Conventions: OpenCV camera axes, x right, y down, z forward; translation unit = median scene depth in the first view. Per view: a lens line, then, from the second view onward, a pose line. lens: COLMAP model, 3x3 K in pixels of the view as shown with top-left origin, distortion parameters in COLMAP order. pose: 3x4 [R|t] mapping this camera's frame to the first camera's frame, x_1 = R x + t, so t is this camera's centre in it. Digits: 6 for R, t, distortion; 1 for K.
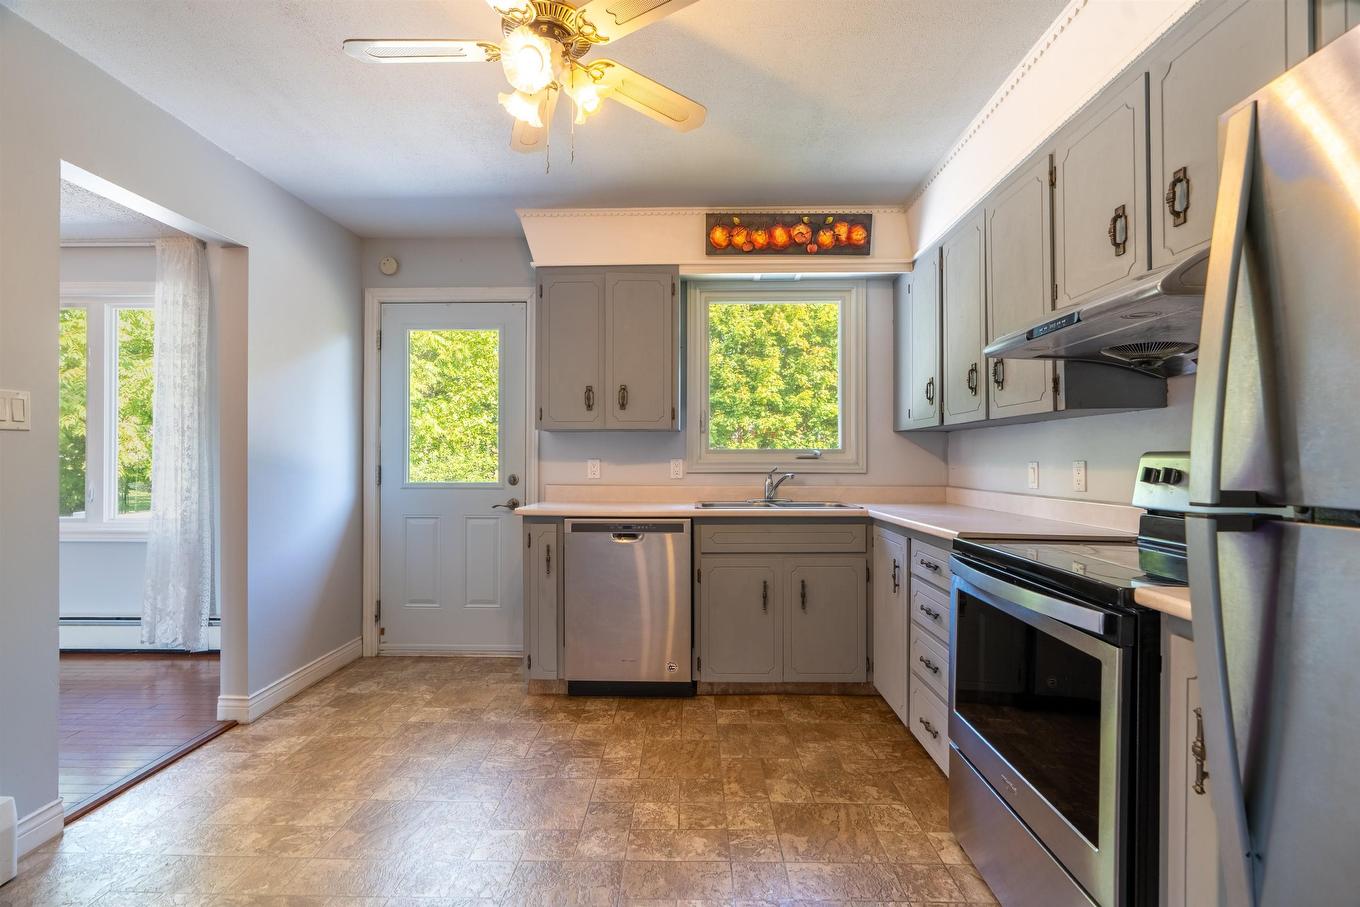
lens RADIAL K [[608.2, 0, 680.0], [0, 608.2, 453.5], [0, 0, 1]] dist [-0.004097, 0.000581]
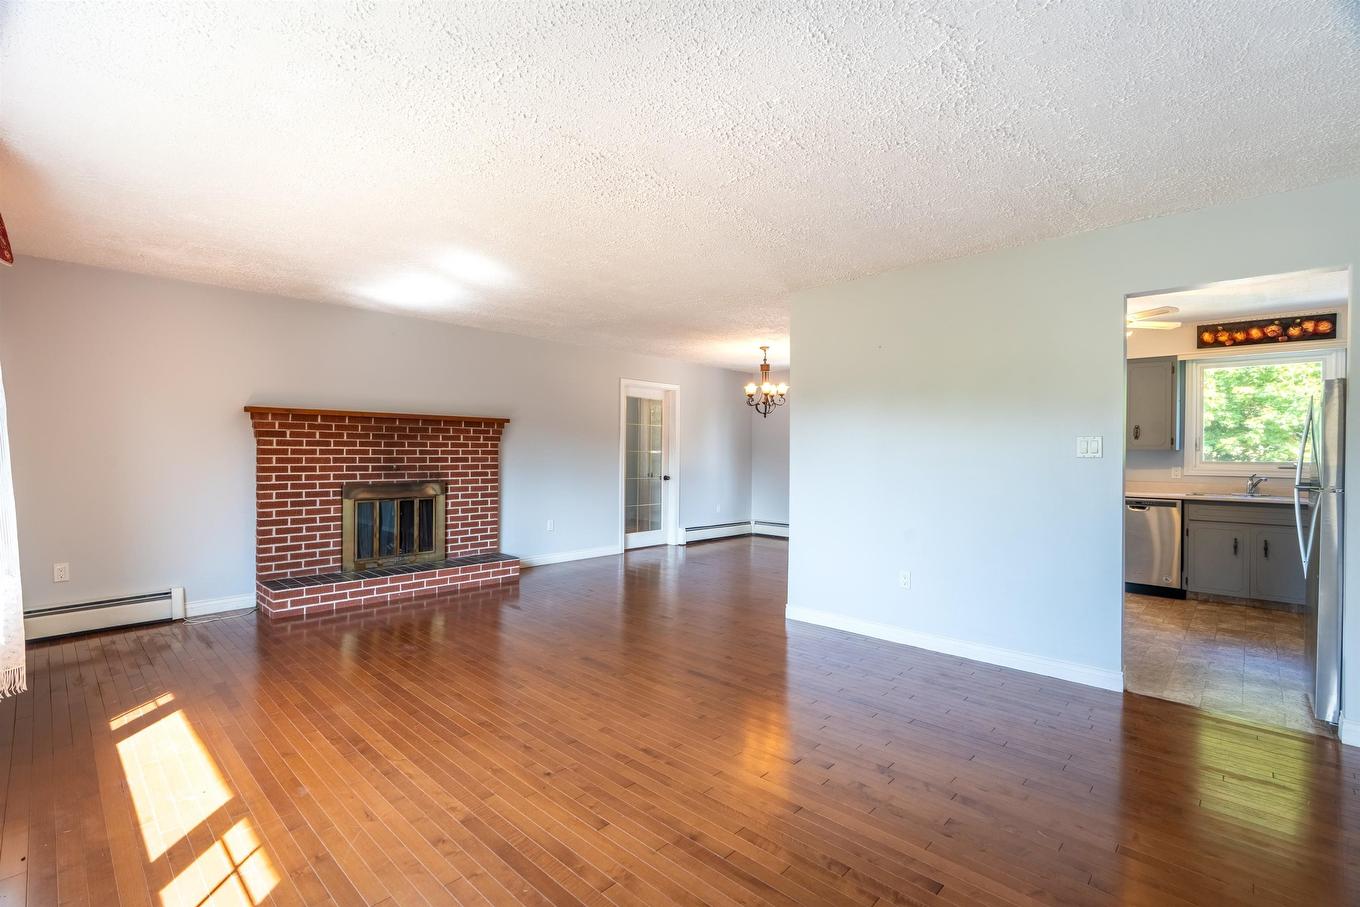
lens RADIAL K [[608.2, 0, 680.0], [0, 608.2, 453.5], [0, 0, 1]] dist [-0.004097, 0.000581]
pose [[0.741021, 0.008779, -0.671424, 0.114959], [-0.003734, 0.999953, 0.008953, -0.041445], [0.671471, -0.004127, 0.741019, -1.273300]]
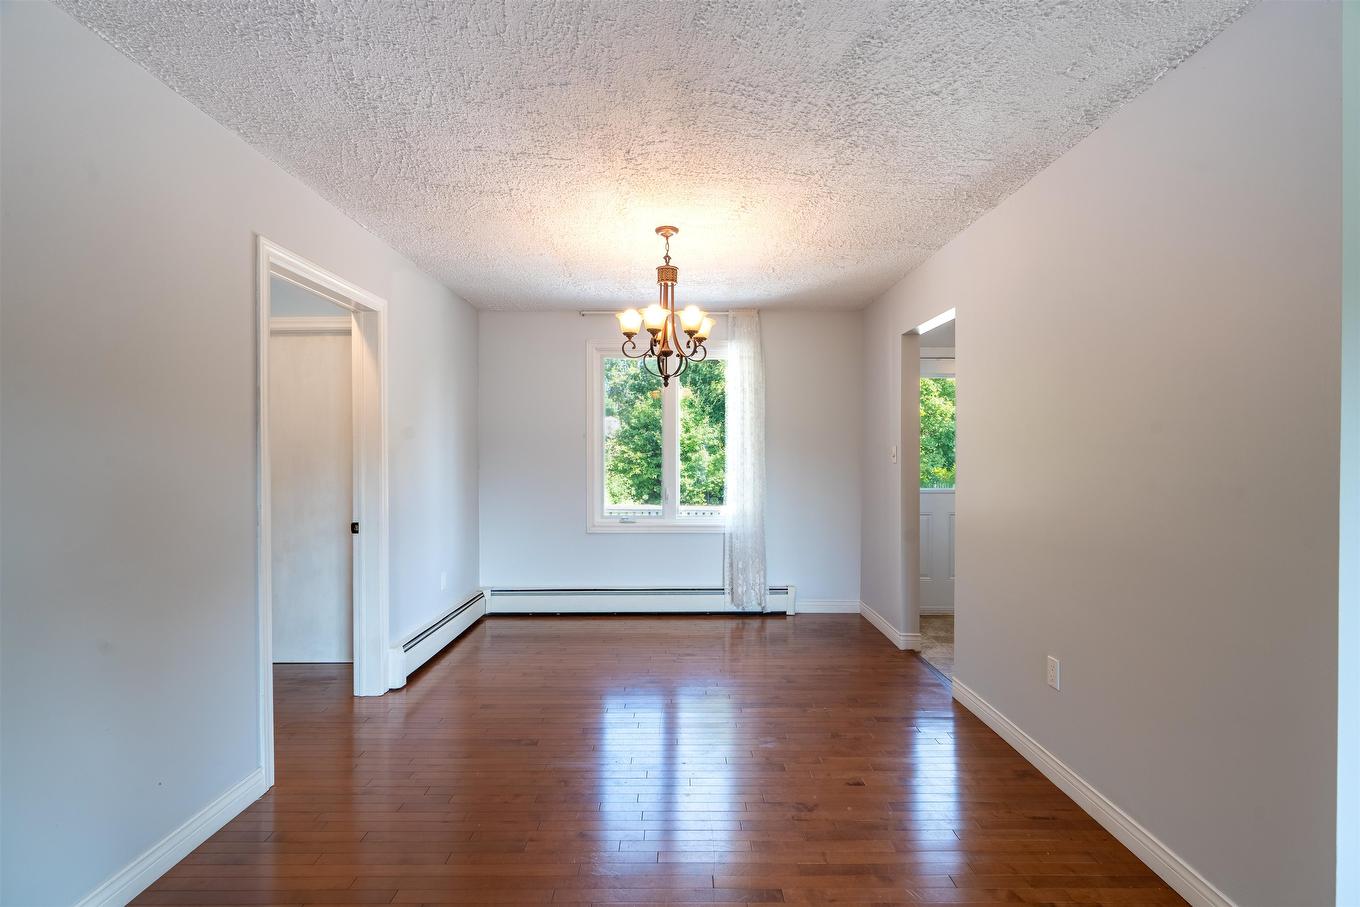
lens RADIAL K [[633.3, 0, 675.3], [0, 633.3, 458.0], [0, 0, 1]] dist [-0.003828, -0.000076]
pose [[0.999969, 0.001942, 0.007635, -1.113658], [-0.002018, 0.999948, 0.009946, -0.045578], [-0.007615, -0.009961, 0.999921, -0.480900]]
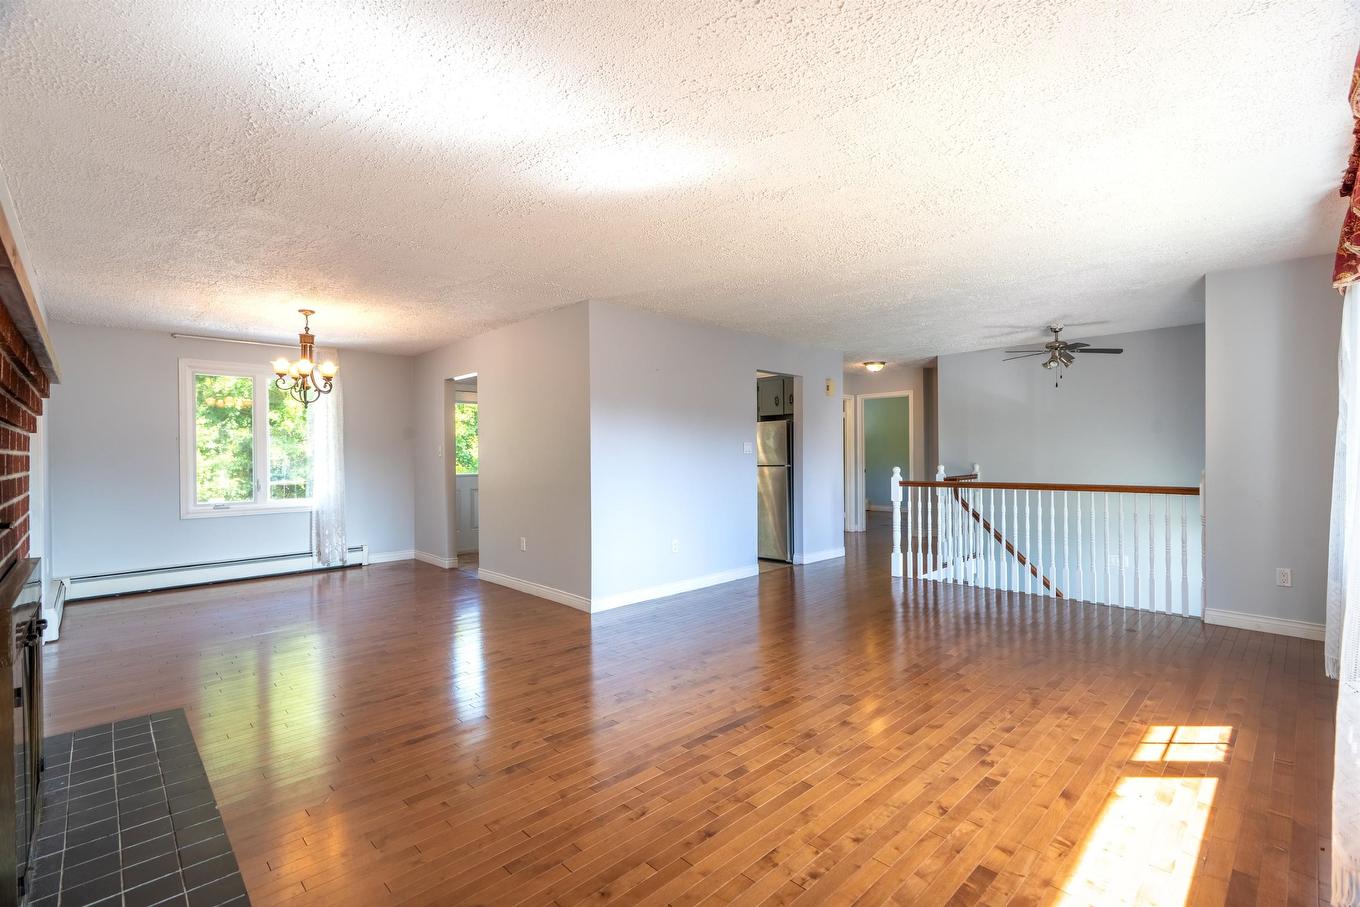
lens RADIAL K [[608.2, 0, 680.0], [0, 608.2, 453.5], [0, 0, 1]] dist [-0.004097, 0.000581]
pose [[0.716151, -0.004425, 0.697931, -1.525753], [0.007967, 0.999967, -0.001835, -0.023547], [-0.697900, 0.006875, 0.716162, -1.255777]]
